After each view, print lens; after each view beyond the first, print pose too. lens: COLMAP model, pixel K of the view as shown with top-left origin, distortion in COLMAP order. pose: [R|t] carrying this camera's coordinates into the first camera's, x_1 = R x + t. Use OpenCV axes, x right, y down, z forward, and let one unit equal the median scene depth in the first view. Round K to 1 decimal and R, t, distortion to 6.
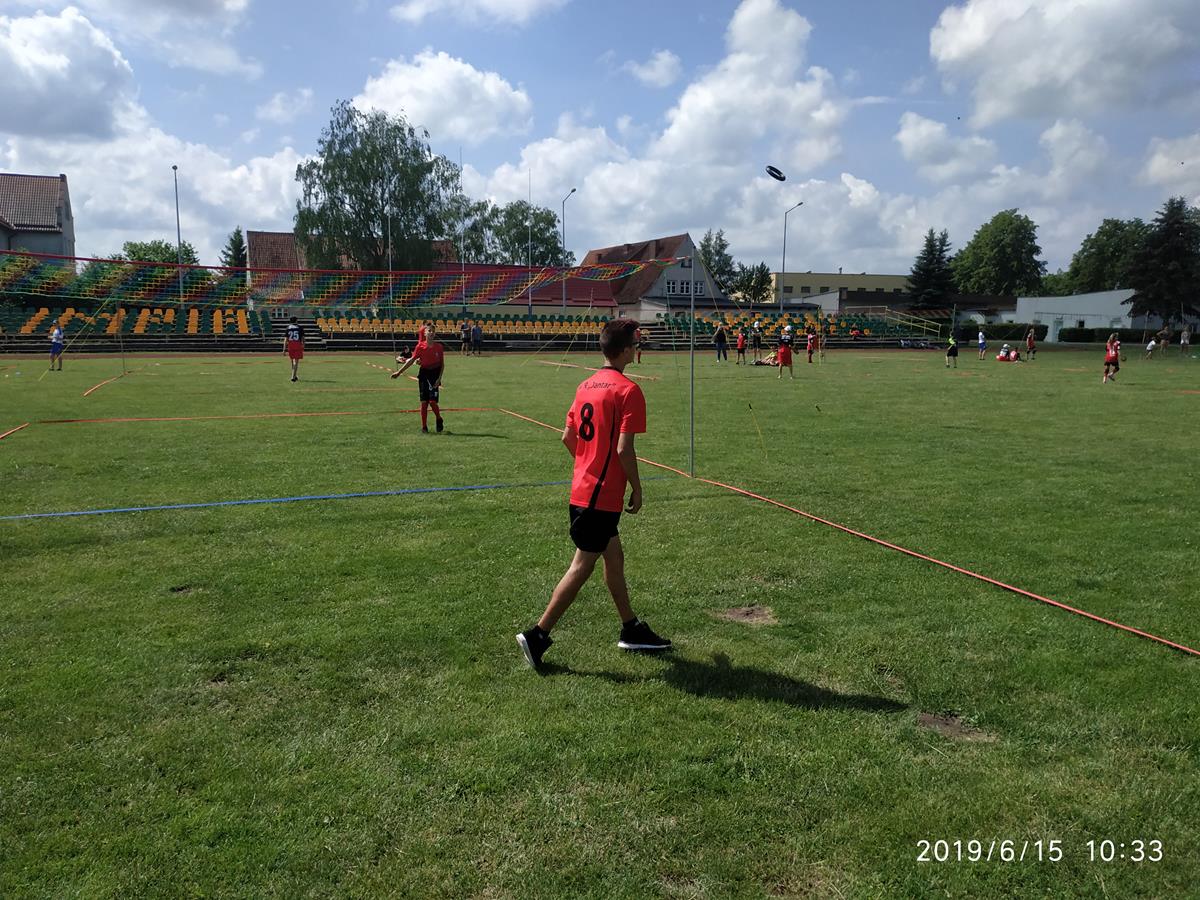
lens RADIAL K [[886.2, 0, 567.3], [0, 886.2, 525.4], [0, 0, 1]] dist [0.012553, -0.040098]
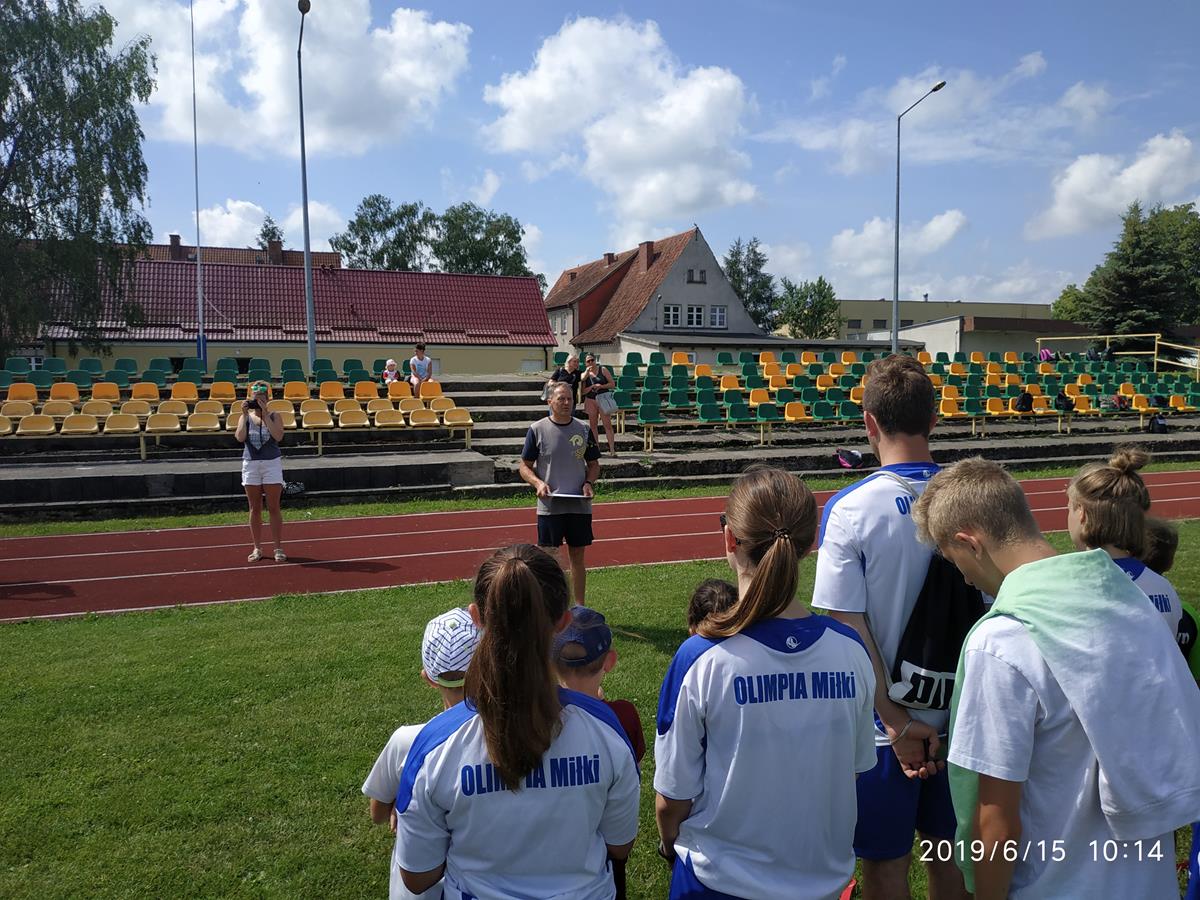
lens RADIAL K [[886.2, 0, 607.1], [0, 886.2, 468.8], [0, 0, 1]] dist [0.012553, -0.040098]
pose [[0.999944, -0.008359, -0.006452, 0.062149], [0.007563, 0.993368, -0.114726, -0.079418], [0.007368, 0.114671, 0.993376, 0.339285]]
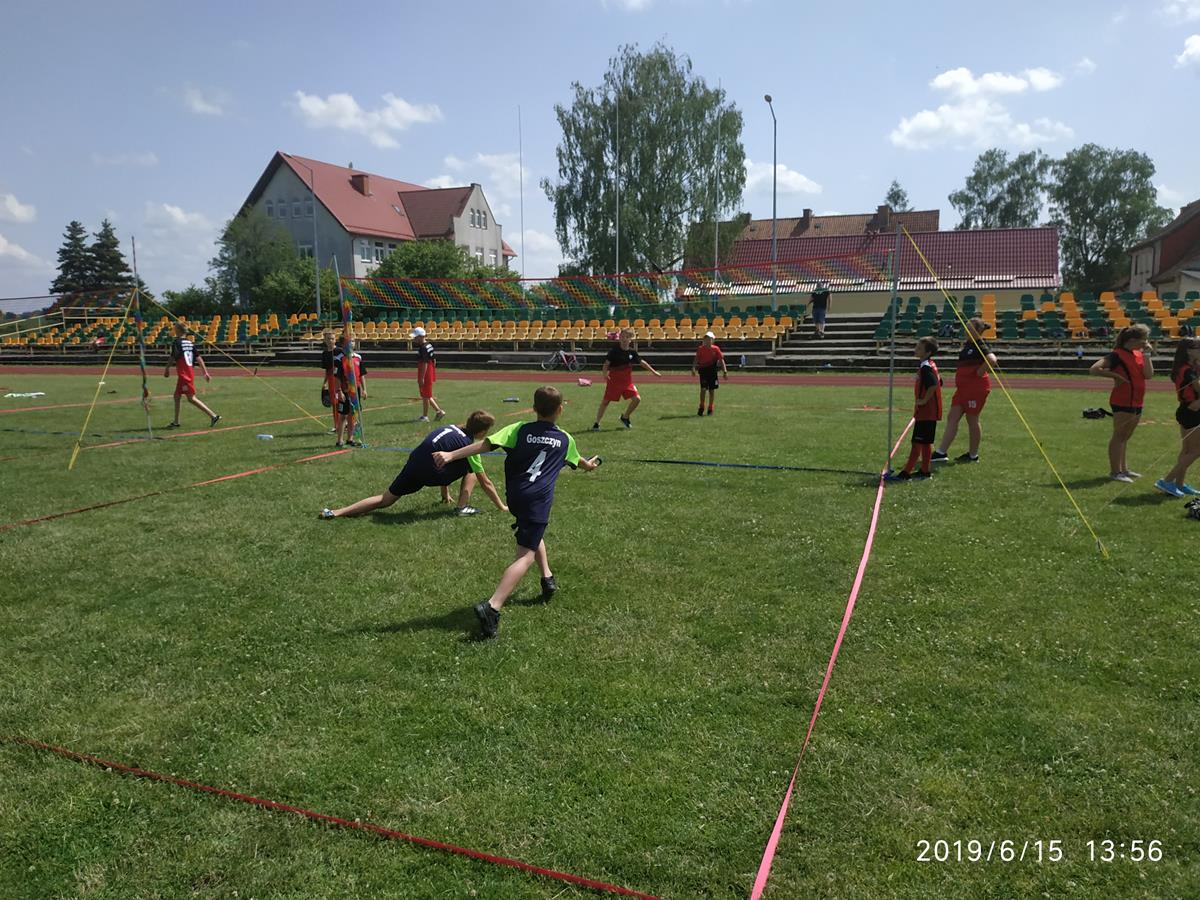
lens RADIAL K [[886.2, 0, 598.0], [0, 886.2, 455.7], [0, 0, 1]] dist [0.012553, -0.040098]
pose [[0.722295, 0.086657, -0.686135, 0.174267], [-0.135326, 0.990649, -0.017341, -0.057901], [0.678216, 0.105378, 0.727268, 0.257719]]
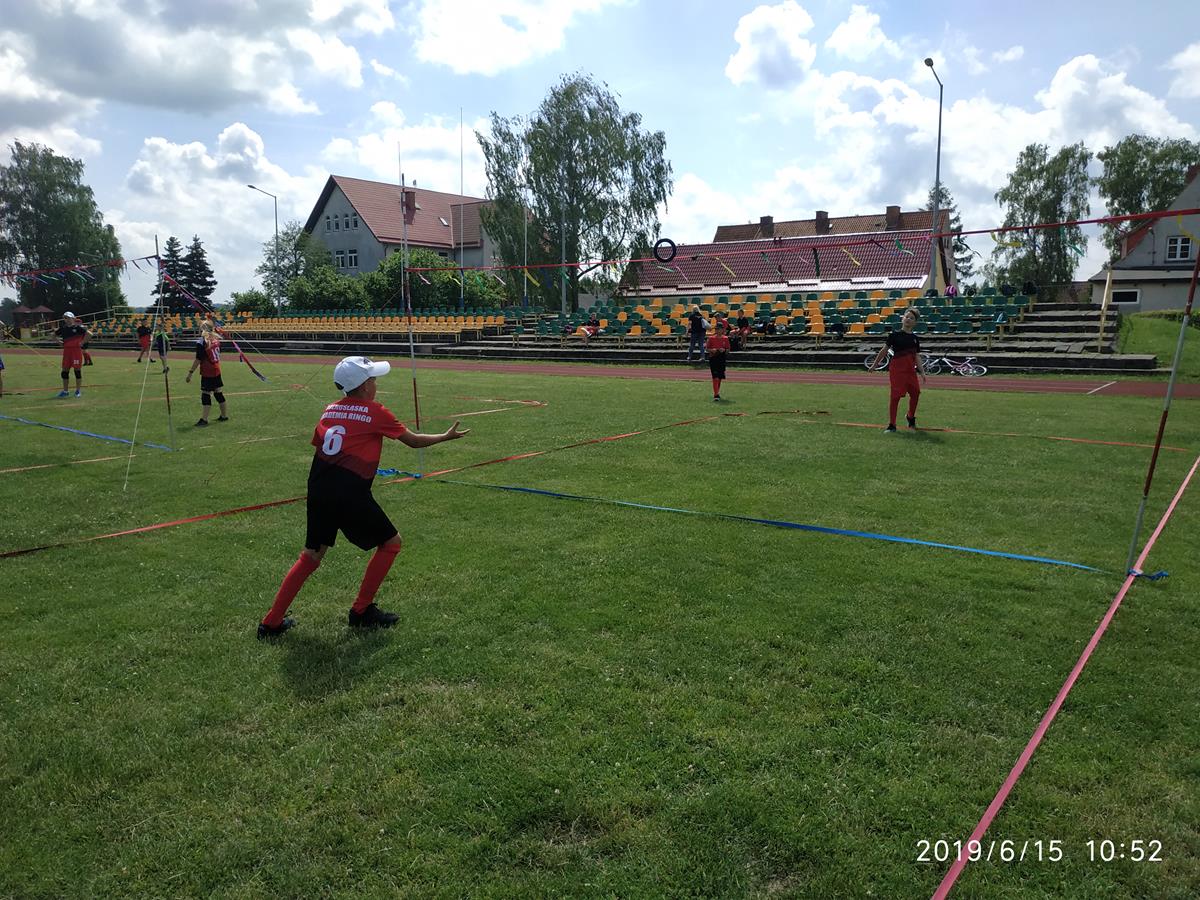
lens RADIAL K [[886.2, 0, 594.0], [0, 886.2, 444.8], [0, 0, 1]] dist [0.012553, -0.040098]
pose [[0.537338, 0.104467, -0.836872, 0.321019], [-0.174644, 0.984573, 0.010768, -0.073508], [0.825086, 0.140369, 0.547293, 0.338134]]
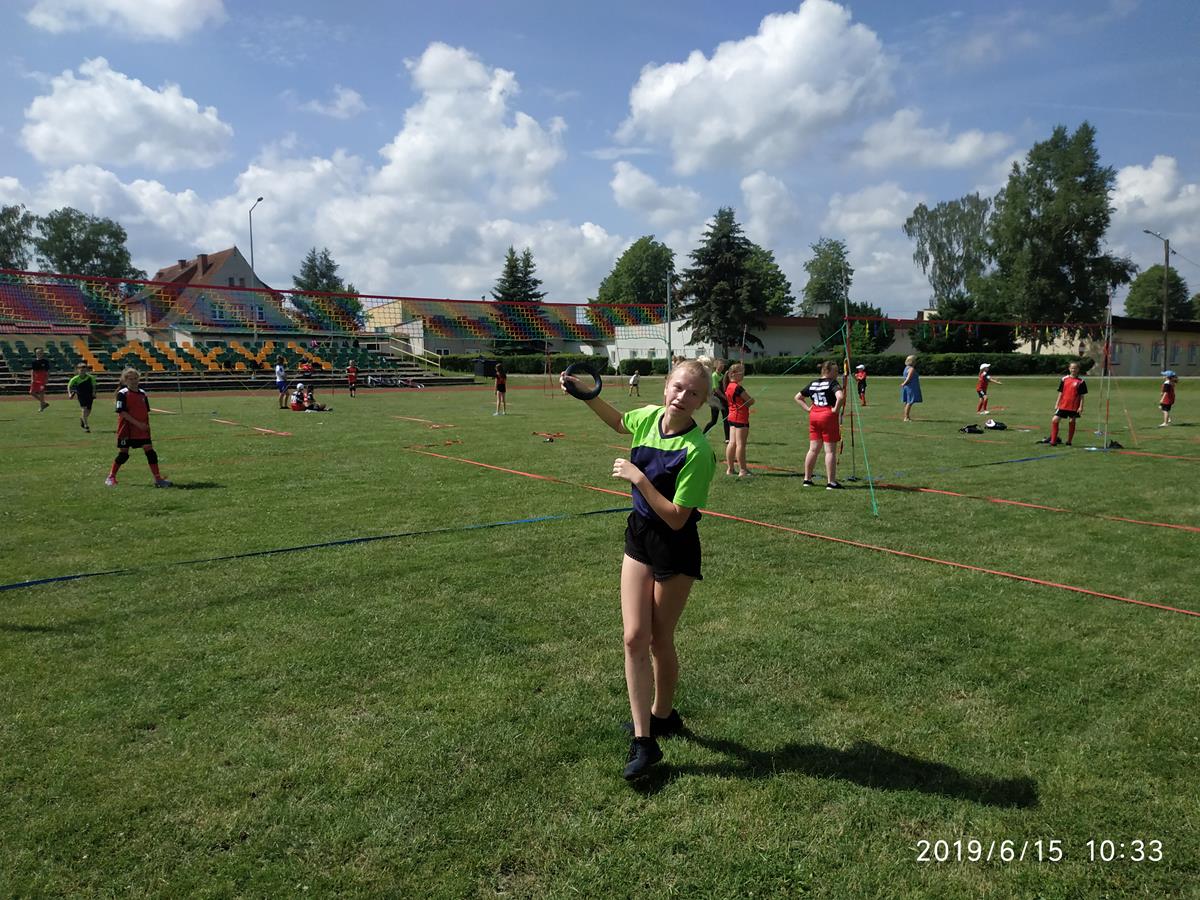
lens RADIAL K [[886.2, 0, 602.3], [0, 886.2, 485.4], [0, 0, 1]] dist [0.012553, -0.040098]
pose [[0.952095, -0.047643, 0.302069, 0.160963], [0.072280, 0.994861, -0.070908, -0.026944], [-0.297138, 0.089345, 0.950645, 0.128738]]
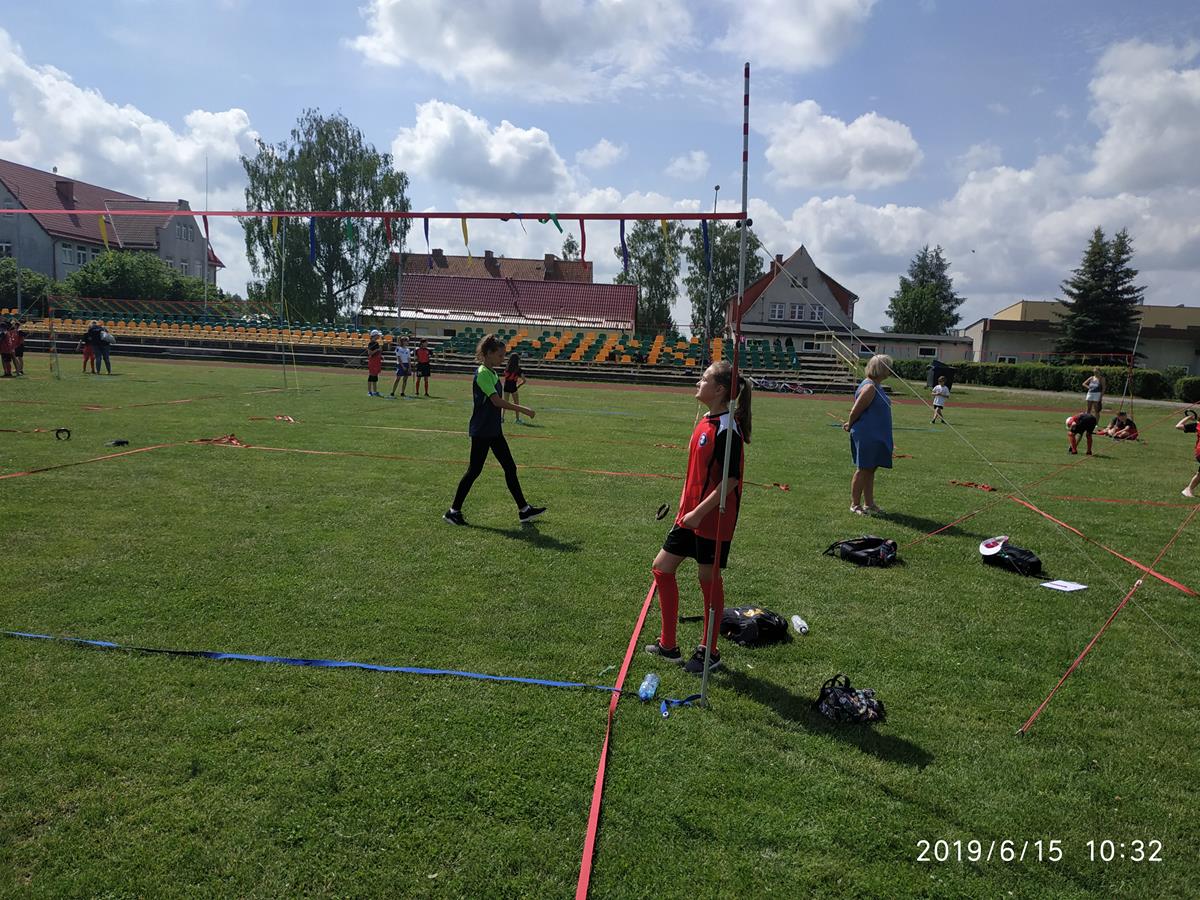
lens RADIAL K [[886.2, 0, 604.8], [0, 886.2, 467.4], [0, 0, 1]] dist [0.012553, -0.040098]
pose [[0.887875, 0.095237, -0.450120, 0.284963], [-0.142233, 0.987235, -0.071678, -0.040978], [0.437548, 0.127663, 0.890086, 0.193372]]
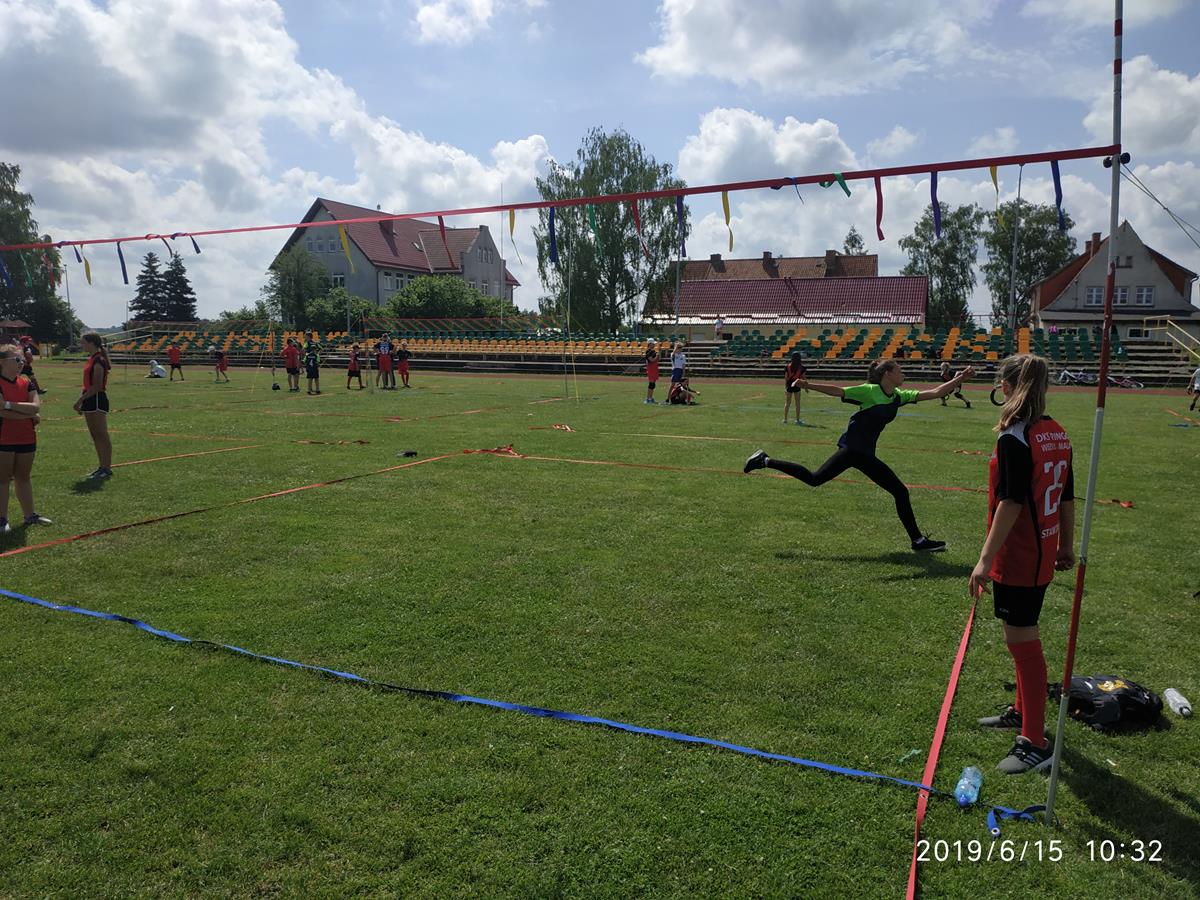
lens RADIAL K [[886.2, 0, 610.8], [0, 886.2, 466.1], [0, 0, 1]] dist [0.012553, -0.040098]
pose [[0.712010, 0.092198, -0.696090, 0.281233], [-0.157658, 0.987022, -0.030531, -0.042179], [0.684241, 0.131482, 0.717305, 0.199290]]
